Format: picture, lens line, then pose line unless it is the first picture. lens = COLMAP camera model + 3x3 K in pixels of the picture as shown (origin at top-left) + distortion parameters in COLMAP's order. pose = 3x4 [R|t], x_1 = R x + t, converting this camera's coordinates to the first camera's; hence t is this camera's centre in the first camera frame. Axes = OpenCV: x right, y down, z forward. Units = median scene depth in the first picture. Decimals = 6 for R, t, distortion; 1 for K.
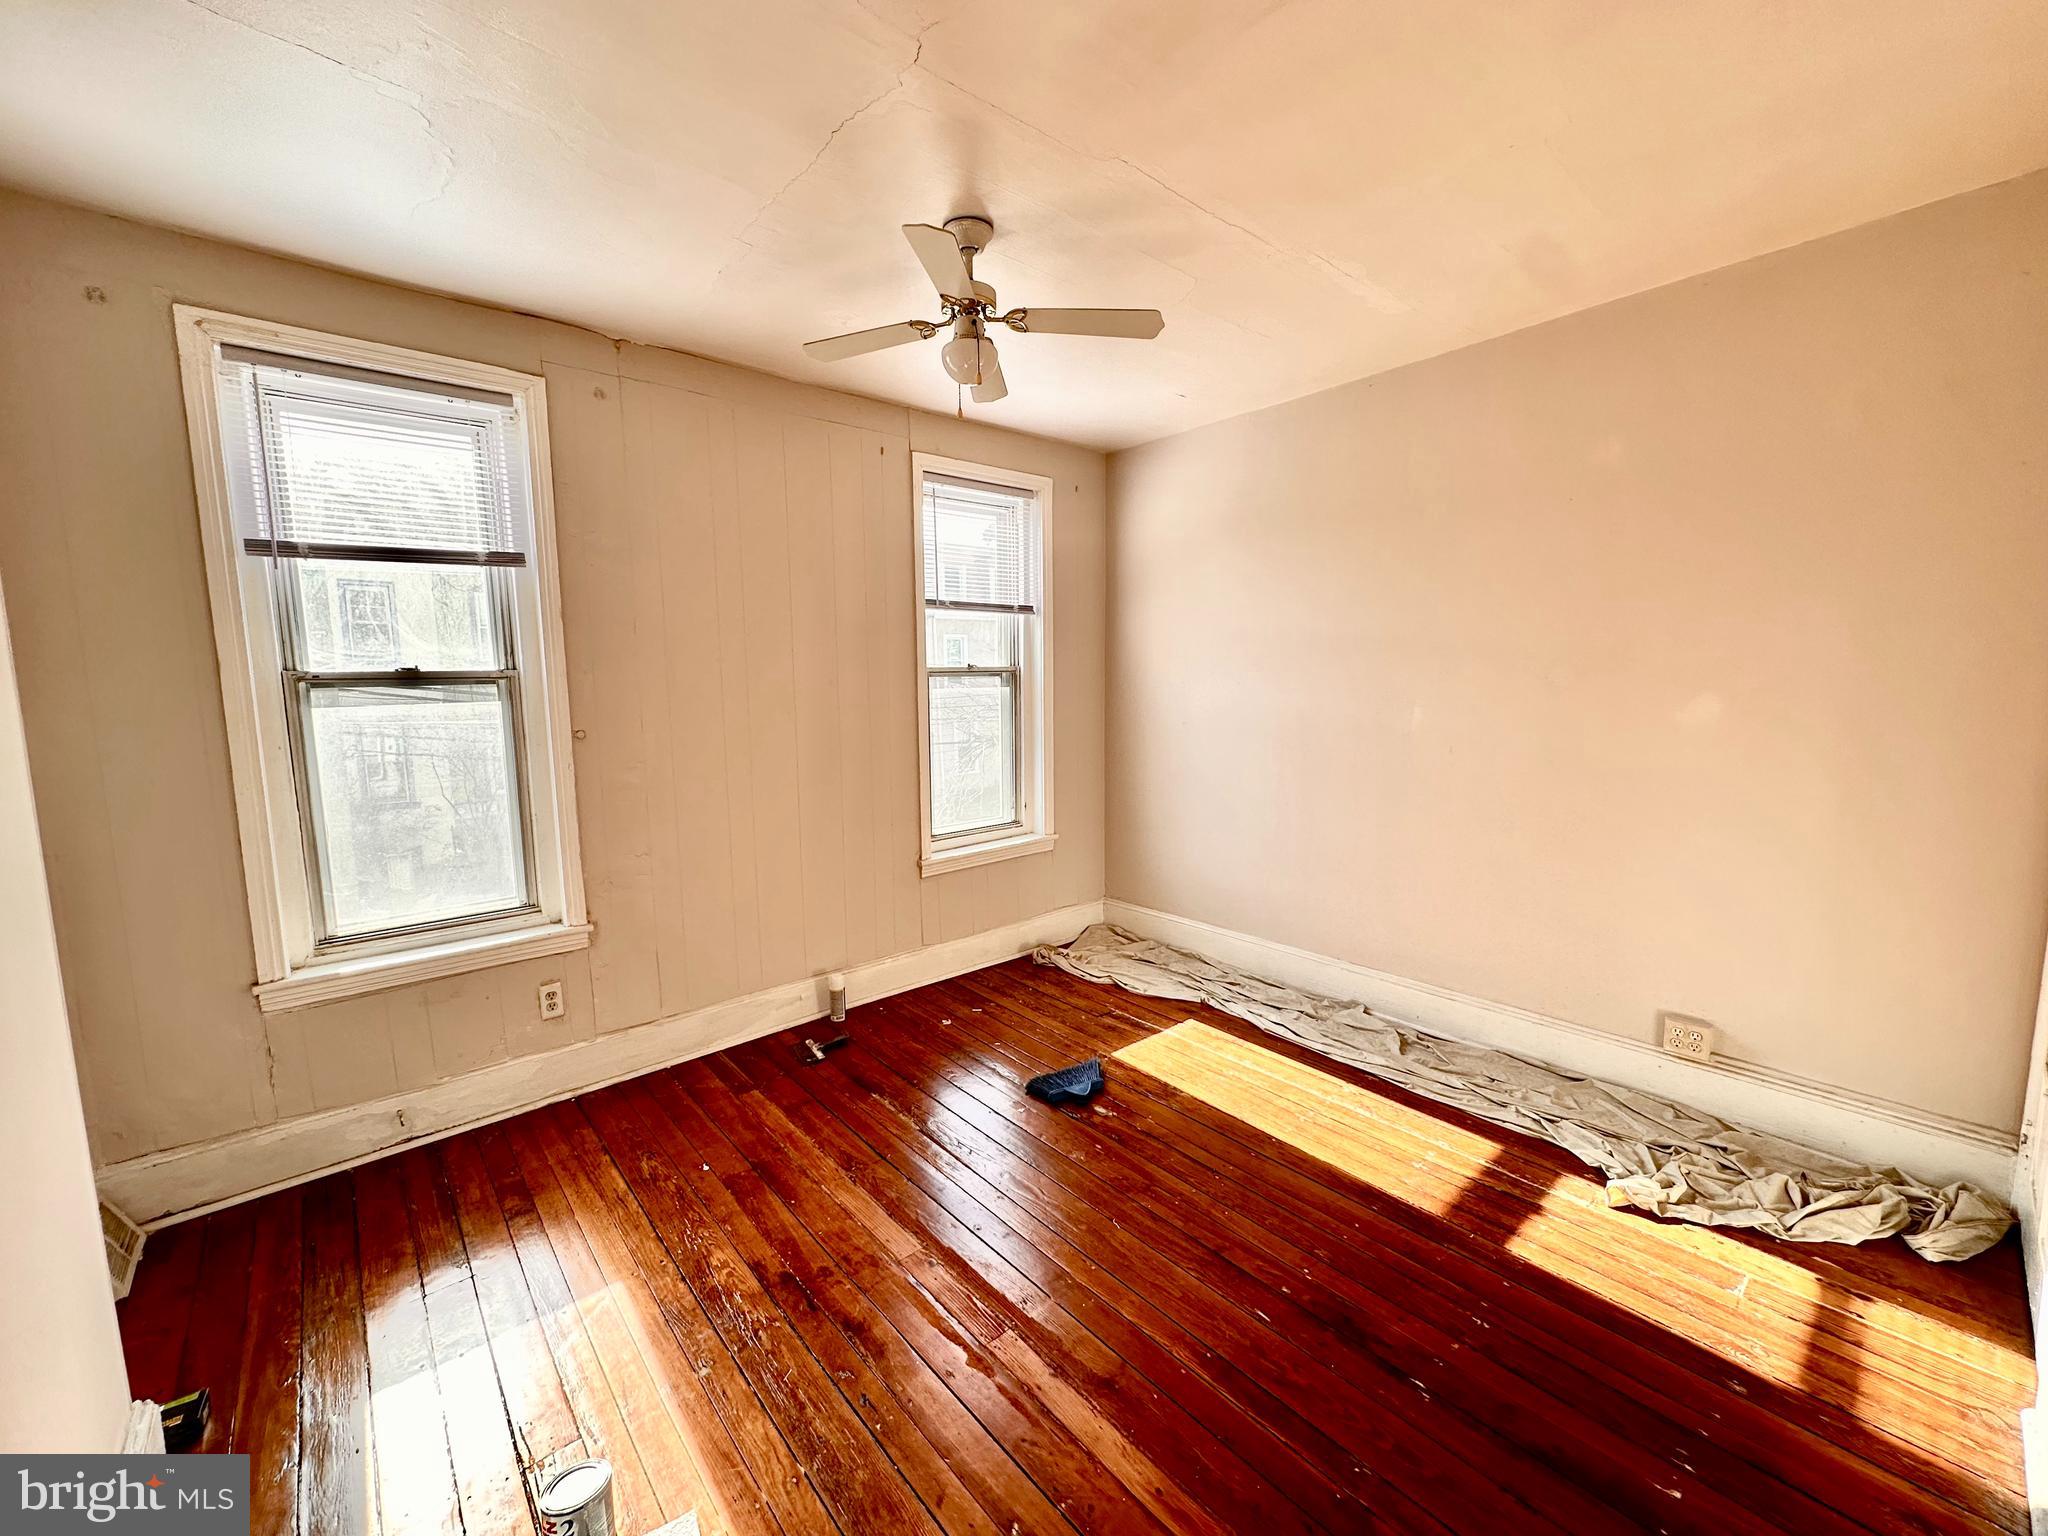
lens RADIAL K [[814.2, 0, 1020.0], [0, 814.2, 769.6], [0, 0, 1]] dist [-0.001021, 0.000646]
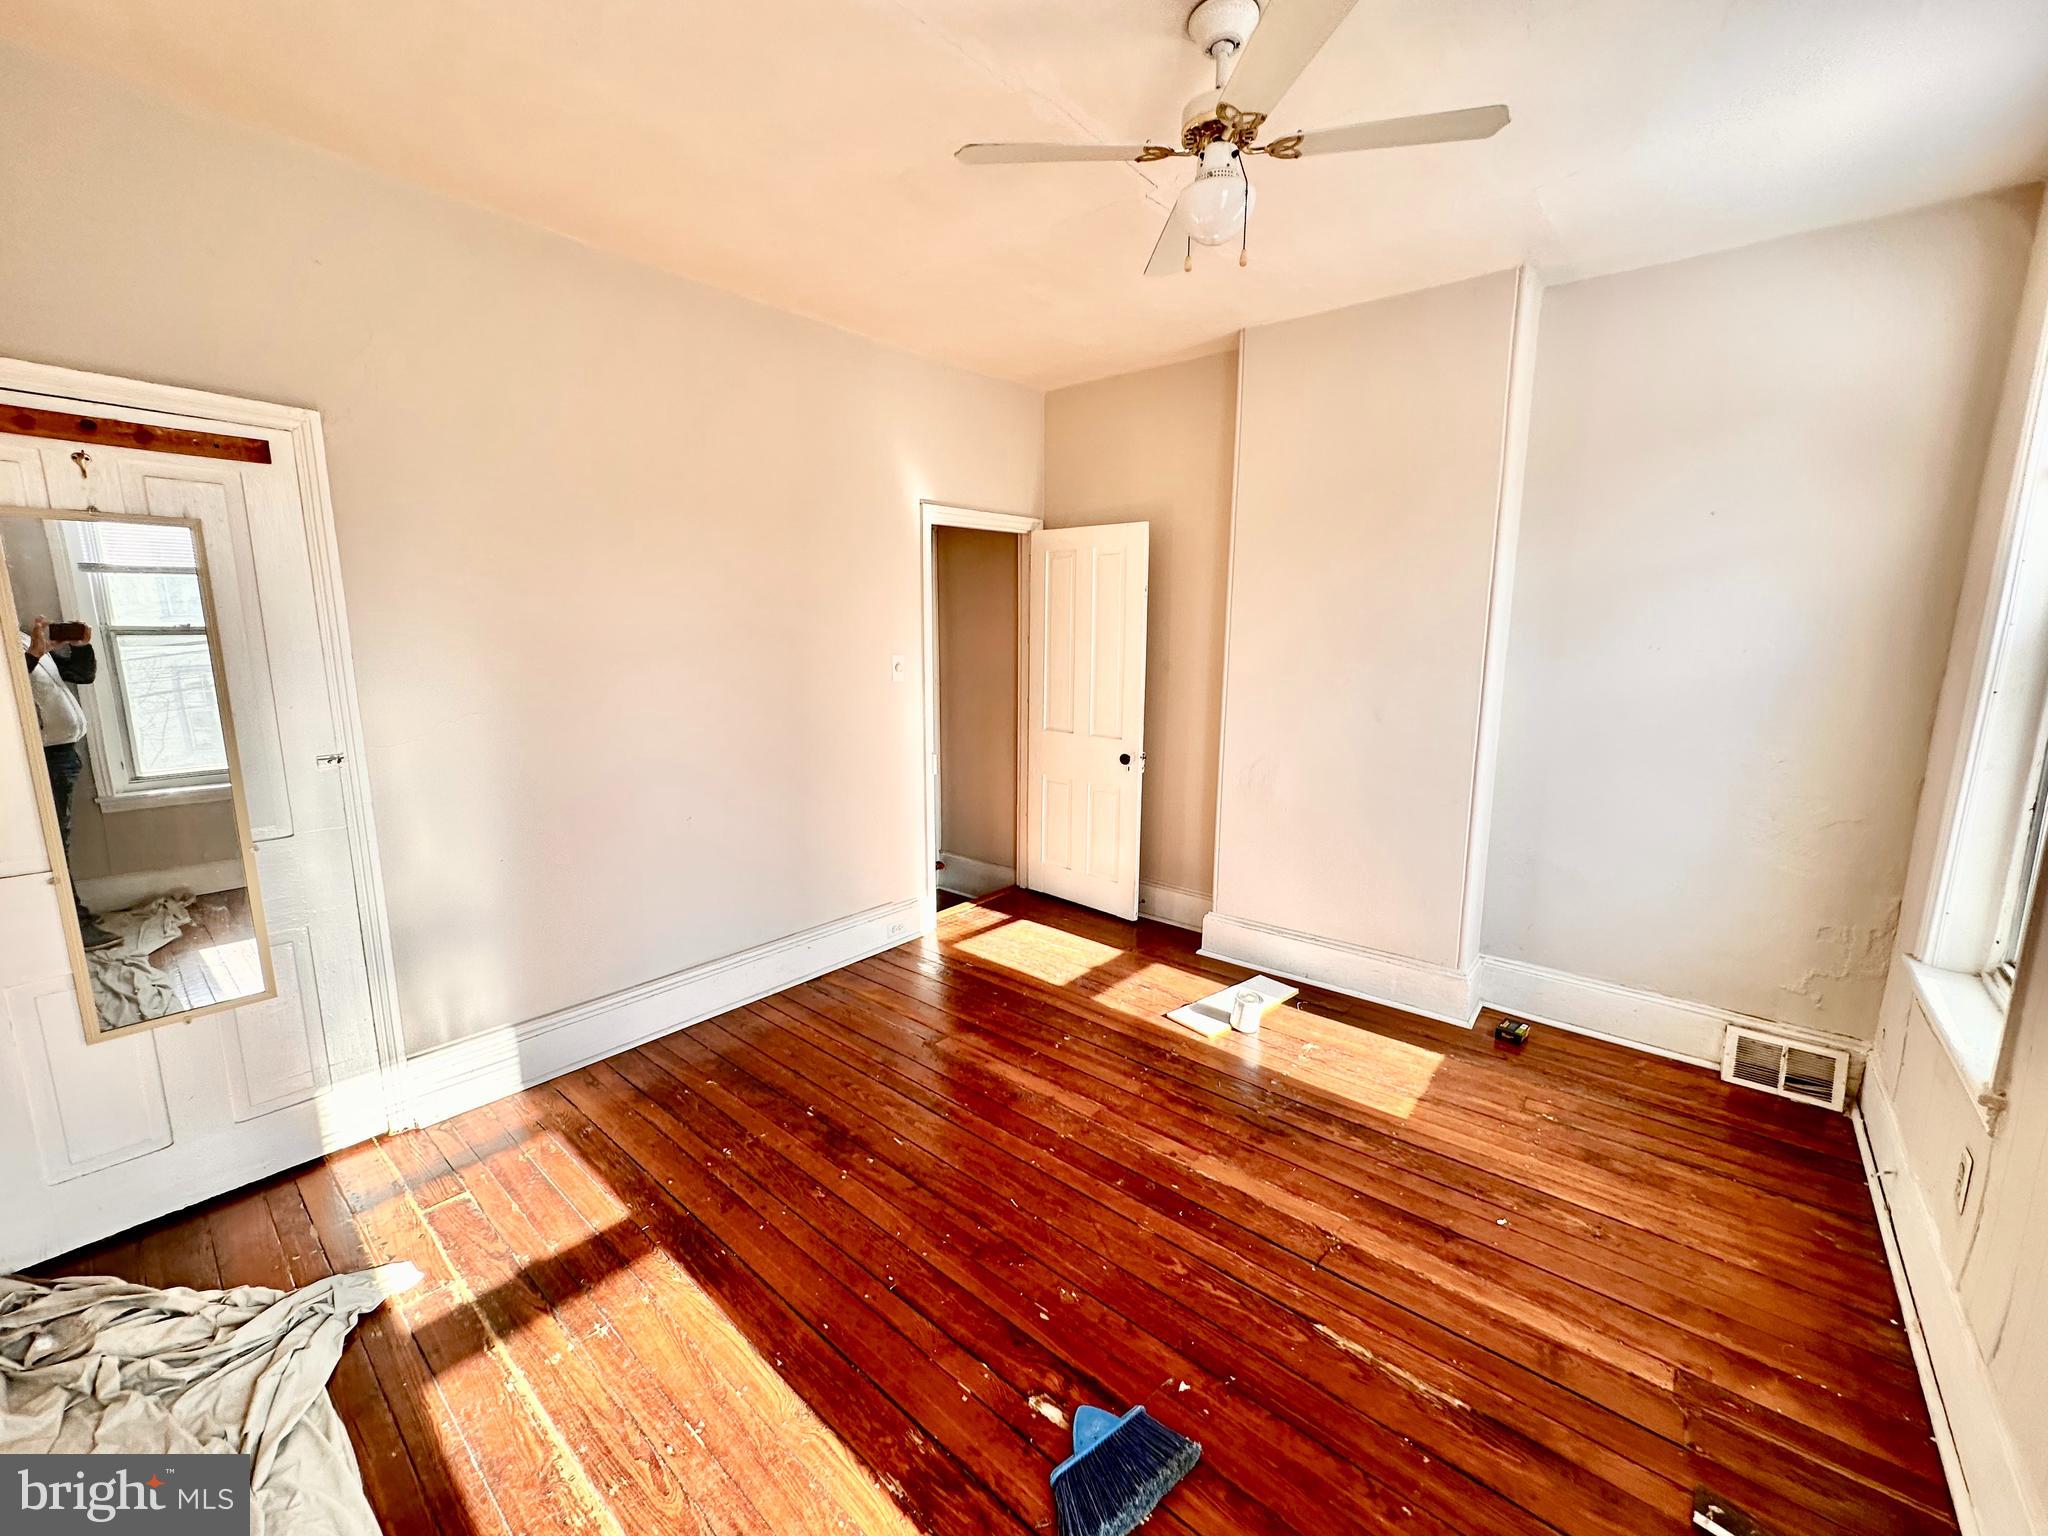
lens RADIAL K [[814.2, 0, 1025.2], [0, 814.2, 766.1], [0, 0, 1]] dist [-0.001021, 0.000646]
pose [[-0.987307, 0.040665, -0.153531, 0.225496], [-0.005507, 0.957322, 0.288971, -0.215460], [0.158729, 0.286148, -0.944947, 1.713281]]
